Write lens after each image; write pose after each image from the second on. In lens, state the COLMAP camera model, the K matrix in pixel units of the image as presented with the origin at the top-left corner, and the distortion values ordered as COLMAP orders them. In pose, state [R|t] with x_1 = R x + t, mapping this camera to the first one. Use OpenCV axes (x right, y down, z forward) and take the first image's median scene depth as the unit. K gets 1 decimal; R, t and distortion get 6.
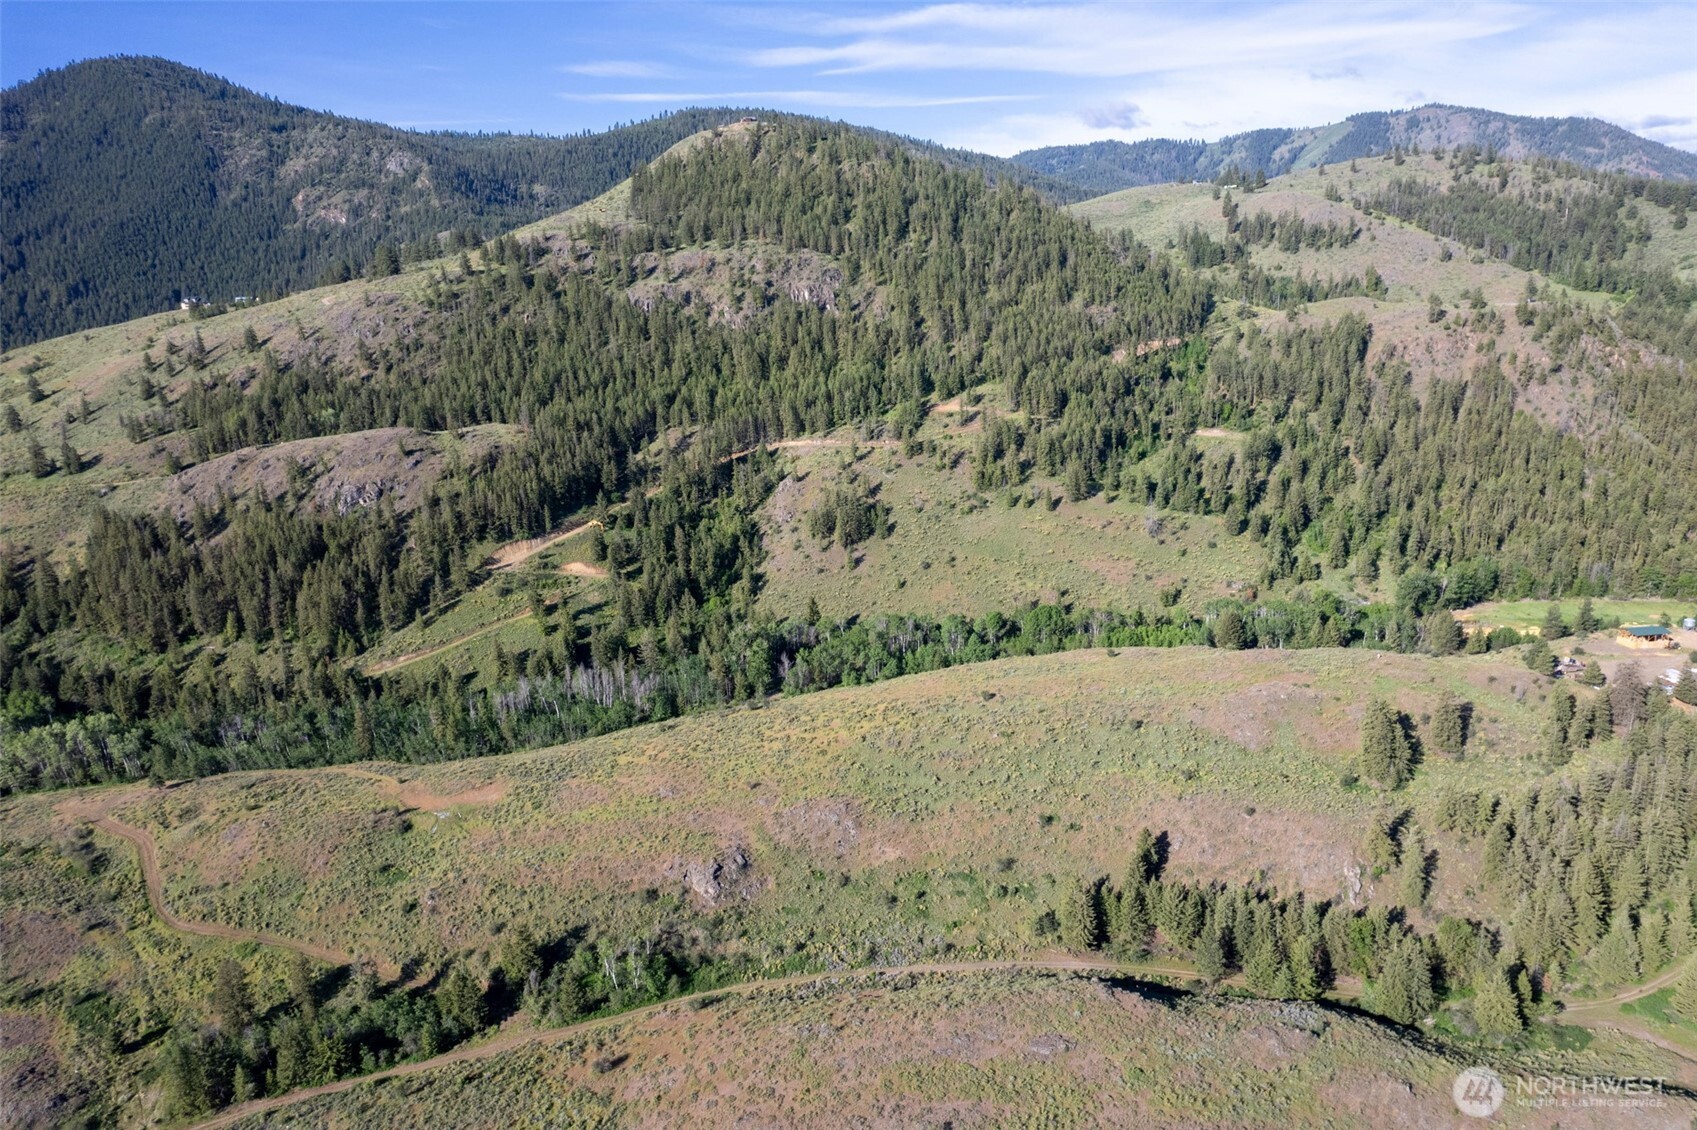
lens RADIAL K [[1084.8, 0, 844.8], [0, 1084.8, 560.1], [0, 0, 1]] dist [-0.079241, 0.072052]
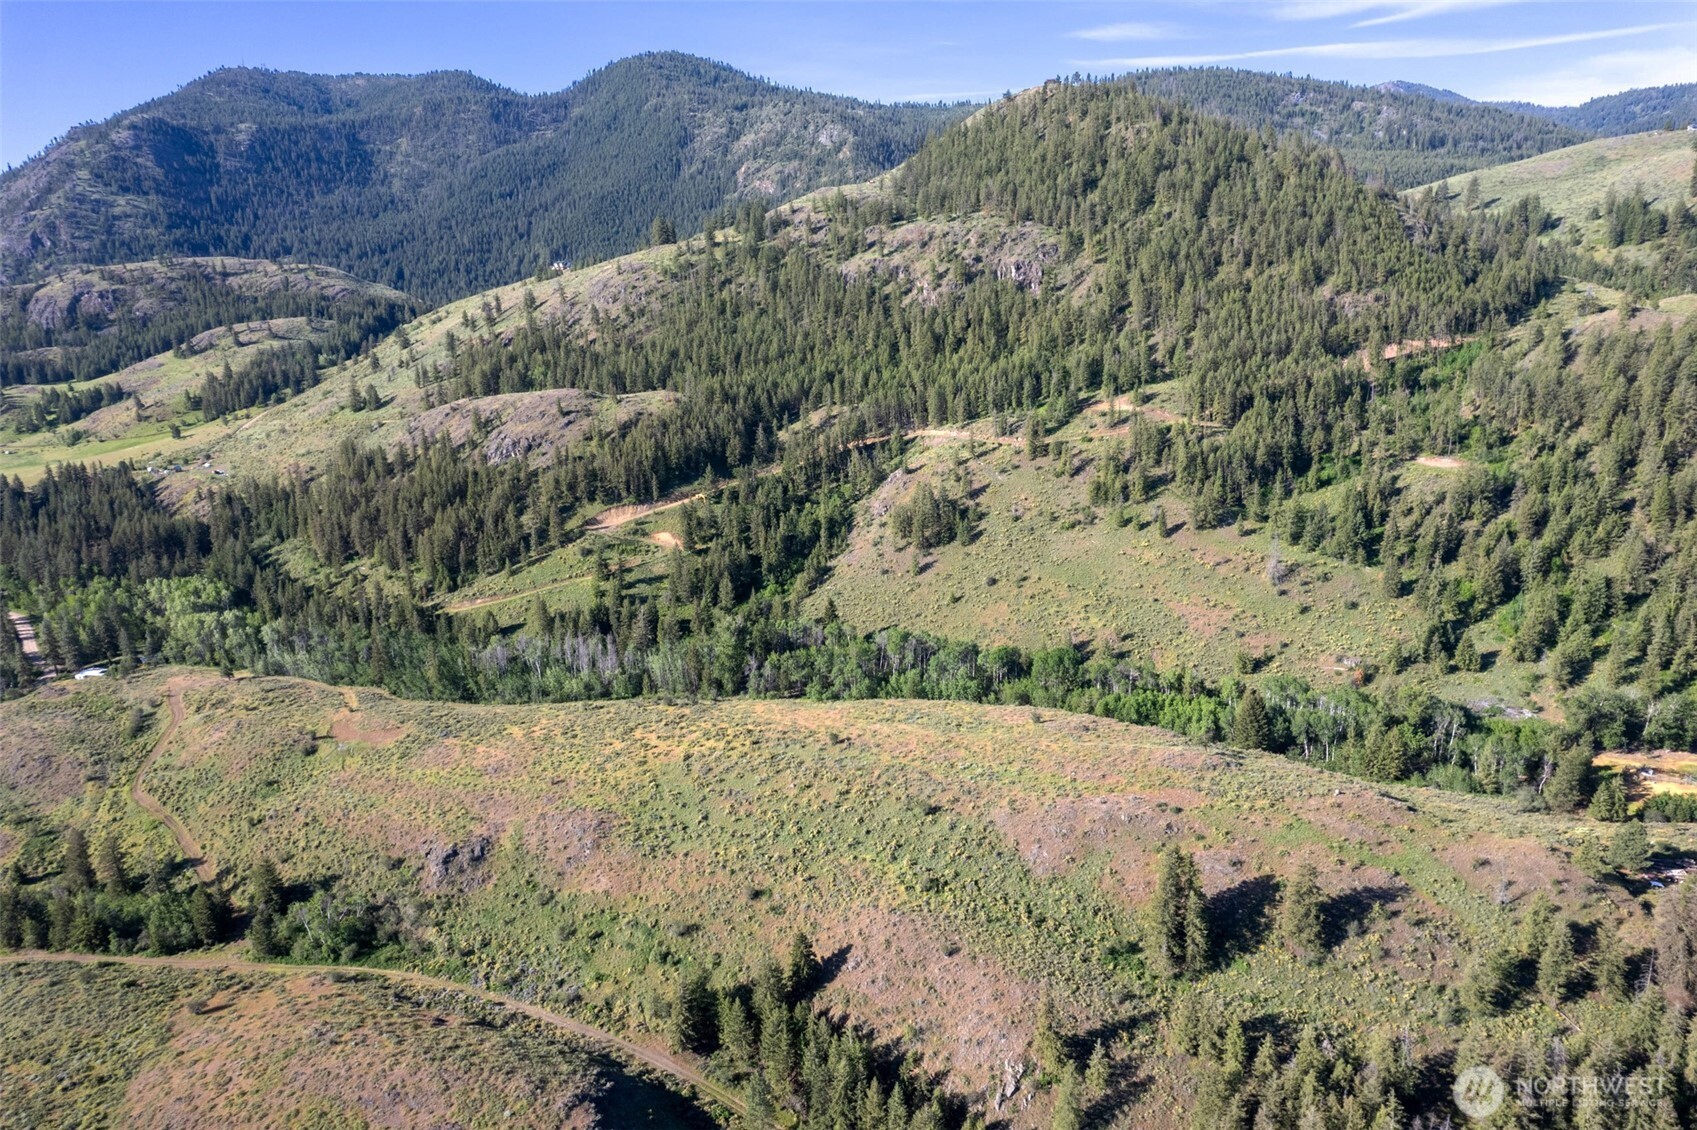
lens RADIAL K [[1084.8, 0, 845.4], [0, 1084.8, 556.3], [0, 0, 1]] dist [-0.079241, 0.072052]
pose [[0.898298, 0.126292, -0.420845, 0.308386], [-0.115666, 0.991988, 0.050796, -0.042821], [0.423889, 0.003047, 0.905709, 0.128315]]
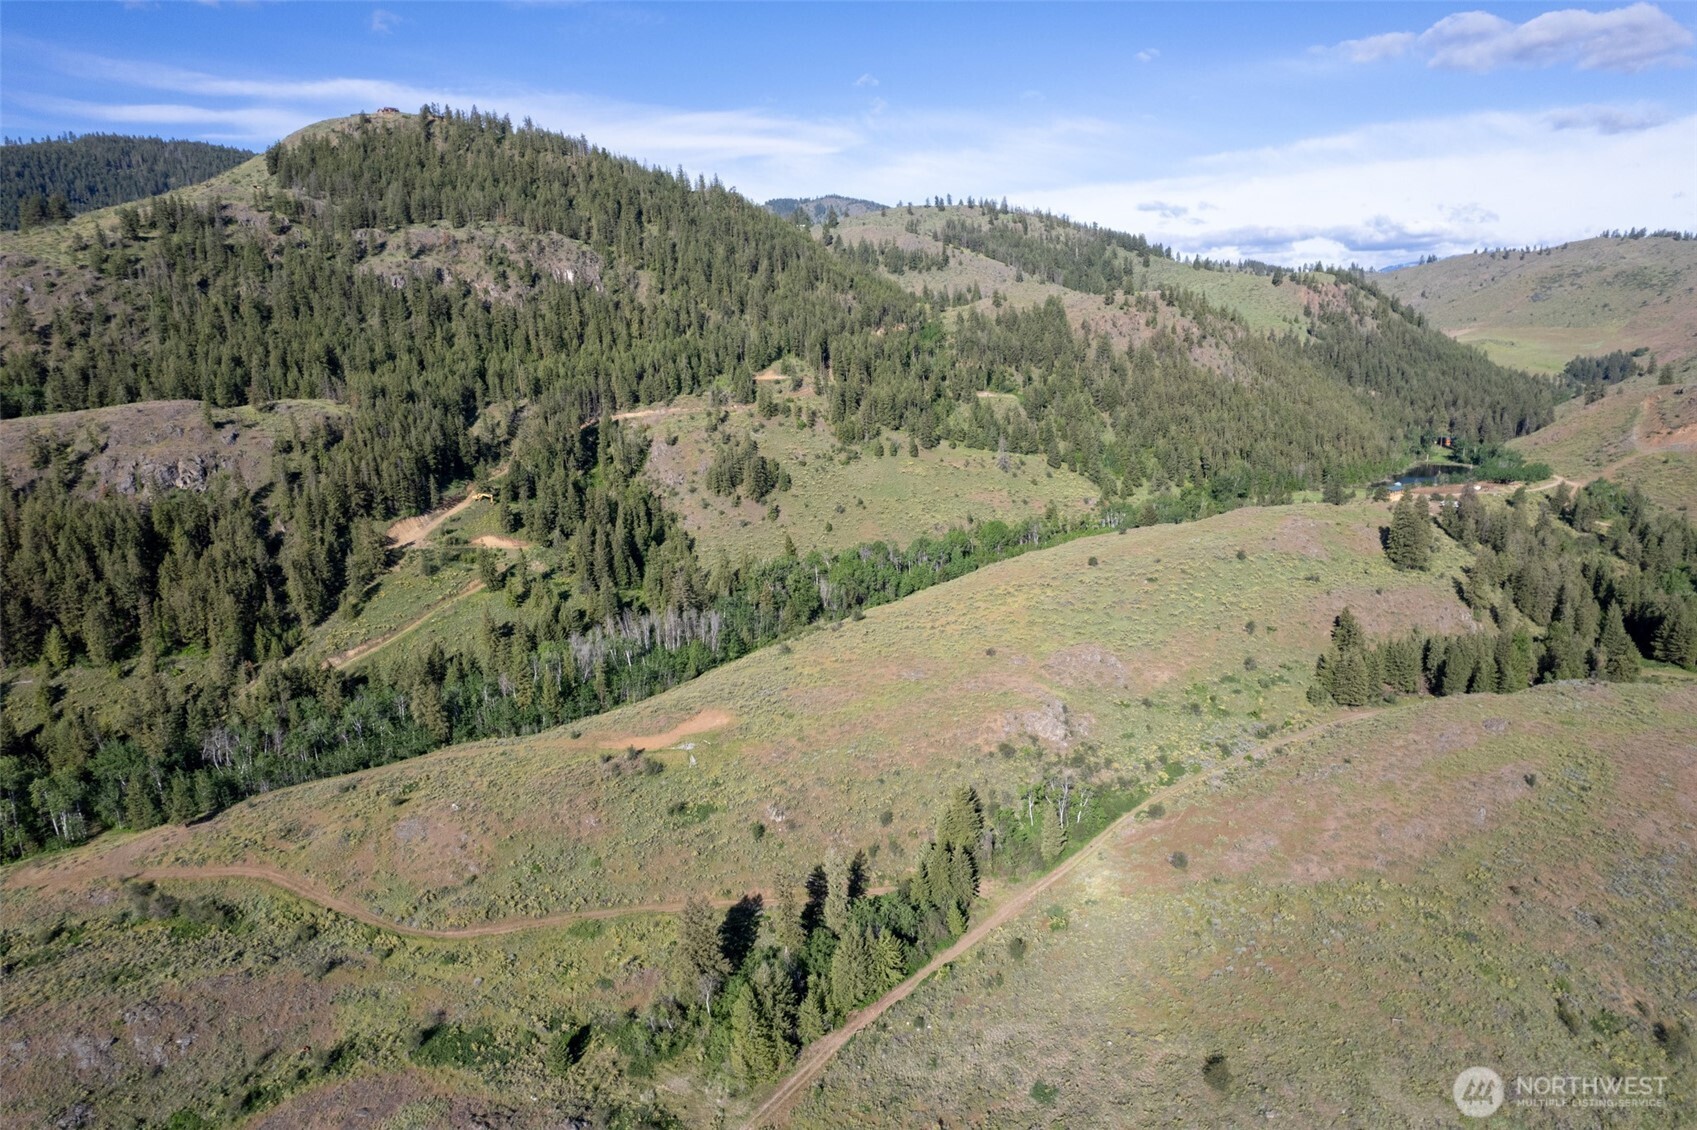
lens RADIAL K [[1084.8, 0, 847.7], [0, 1084.8, 559.8], [0, 0, 1]] dist [-0.079241, 0.072052]
pose [[0.860086, -0.096522, 0.500935, -0.390255], [0.133964, 0.990210, -0.039214, 0.083516], [-0.492246, 0.100835, 0.864596, 0.115949]]
